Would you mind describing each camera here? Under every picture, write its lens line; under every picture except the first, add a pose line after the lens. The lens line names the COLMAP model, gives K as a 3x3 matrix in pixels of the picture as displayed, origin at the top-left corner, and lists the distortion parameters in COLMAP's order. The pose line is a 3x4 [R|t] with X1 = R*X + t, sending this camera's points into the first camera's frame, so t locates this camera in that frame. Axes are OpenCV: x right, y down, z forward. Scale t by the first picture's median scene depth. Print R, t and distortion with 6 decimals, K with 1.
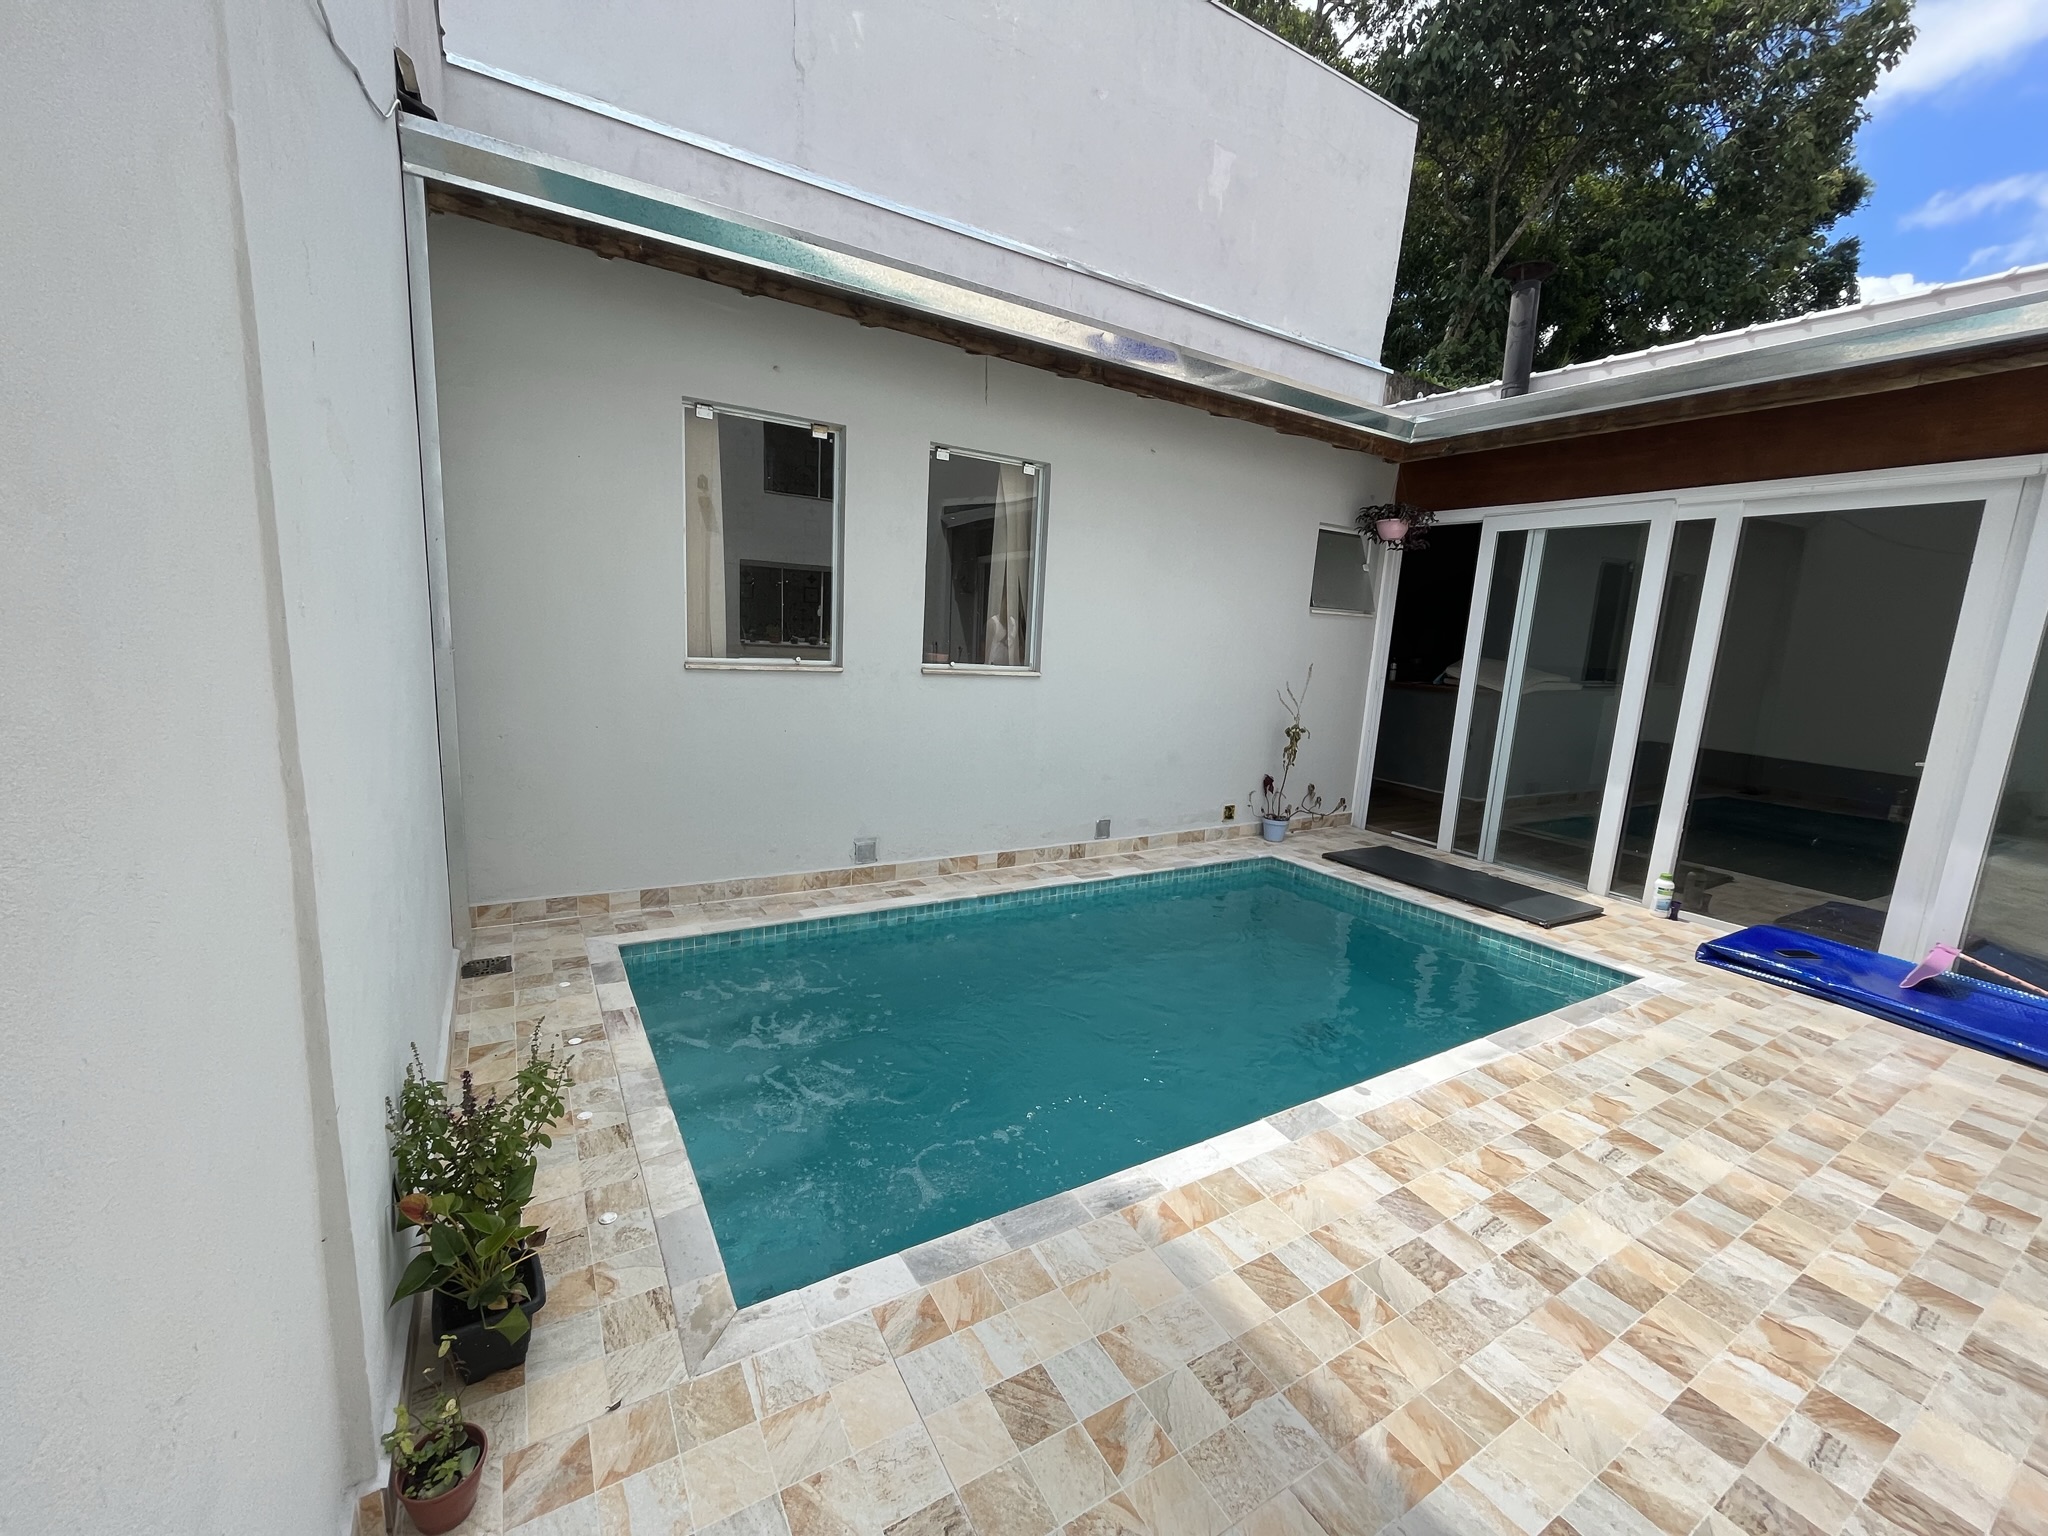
lens RADIAL K [[834.3, 0, 1021.4], [0, 834.3, 777.4], [0, 0, 1]] dist [-0.001074, -0.000159]
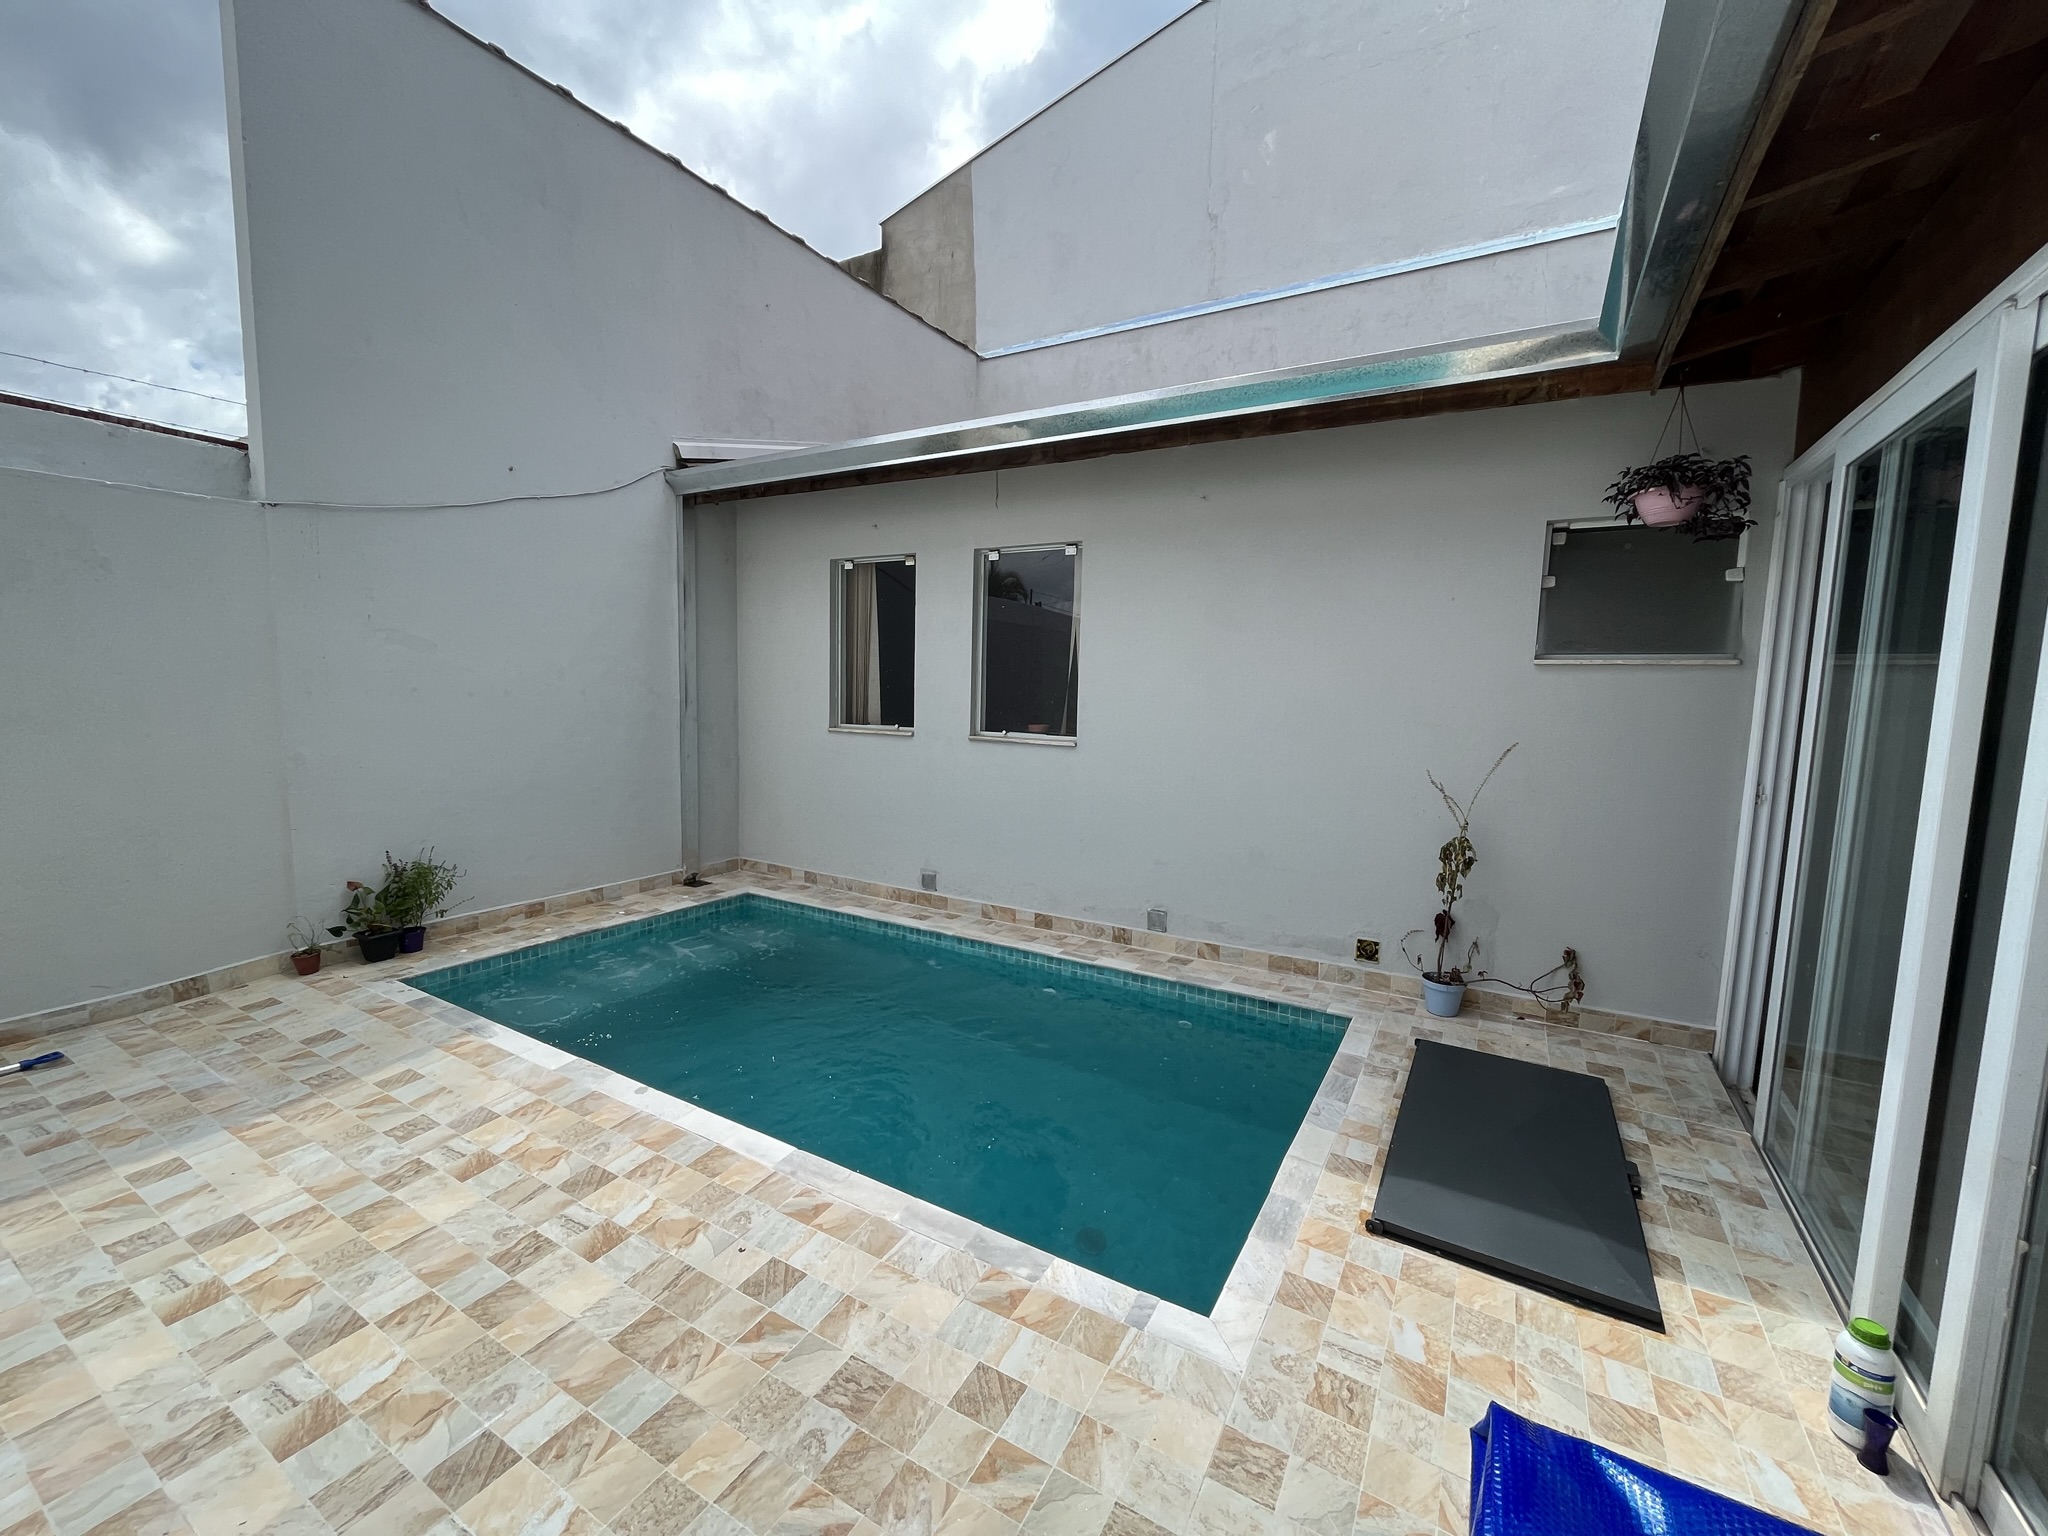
lens RADIAL K [[834.3, 0, 1010.2], [0, 834.3, 779.9], [0, 0, 1]] dist [-0.001074, -0.000159]
pose [[0.463511, 0.056054, -0.884316, 1.039408], [-0.151221, 0.988360, -0.016613, -0.062075], [0.873092, 0.141428, 0.466593, 0.547136]]
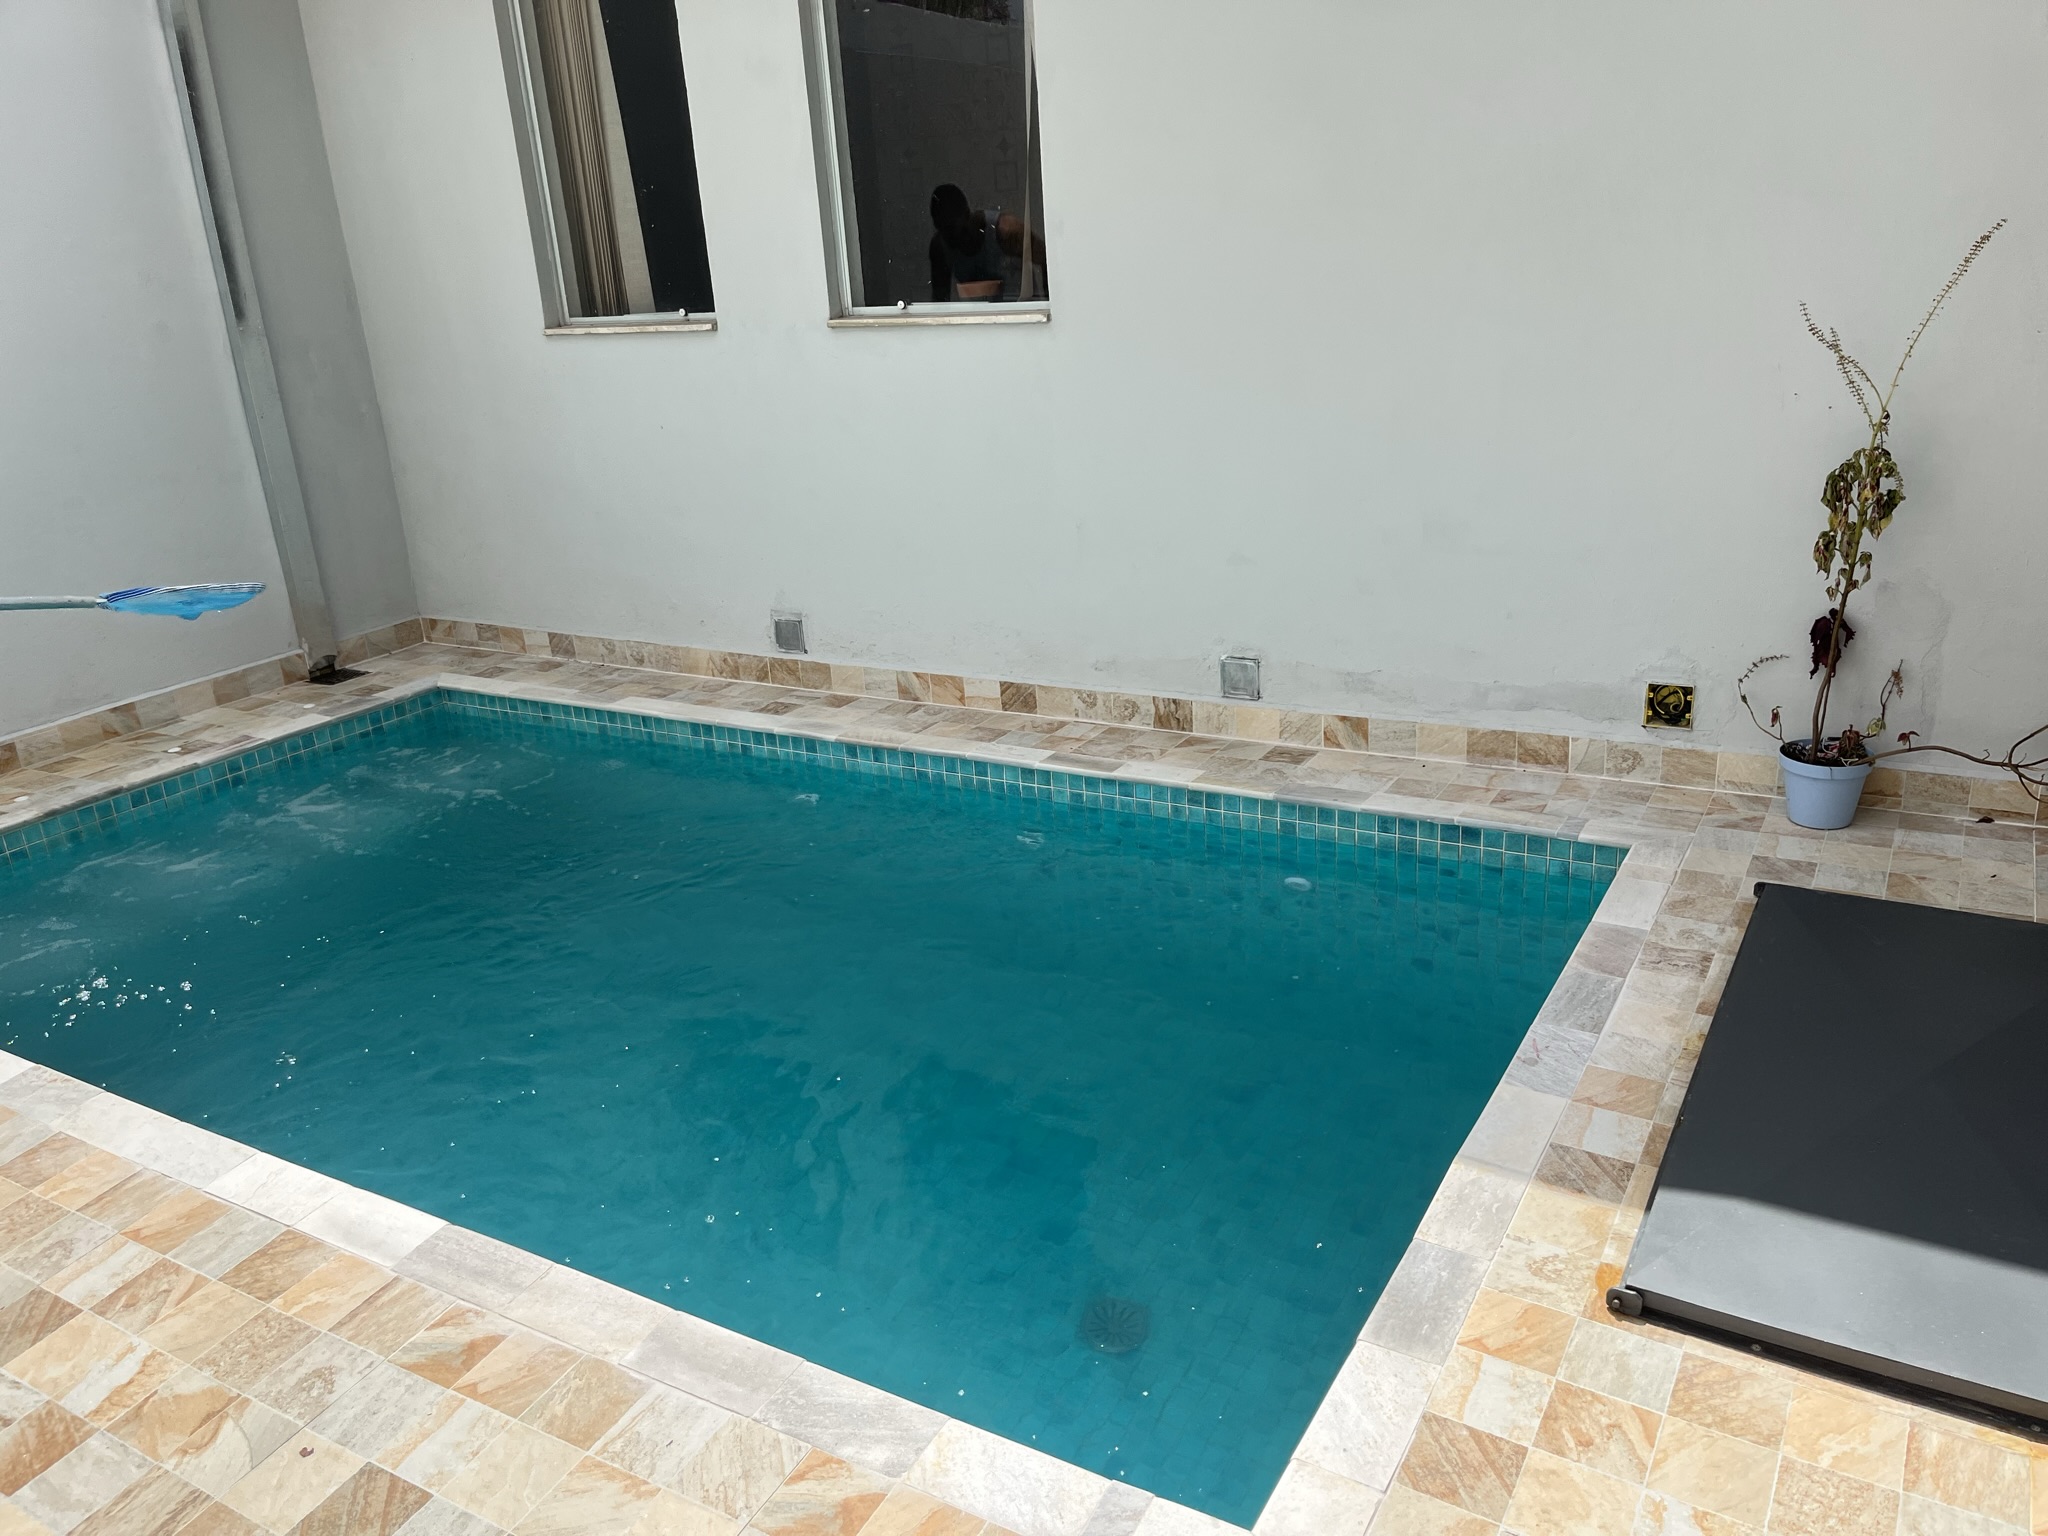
lens RADIAL K [[1563.4, 0, 1029.8], [0, 1563.4, 779.9], [0, 0, 1]] dist [0.053200, -0.068658]
pose [[0.461381, 0.220515, -0.859361, 0.983247], [-0.064968, 0.974416, 0.215158, -0.070924], [0.884820, -0.043439, 0.463903, 0.669773]]
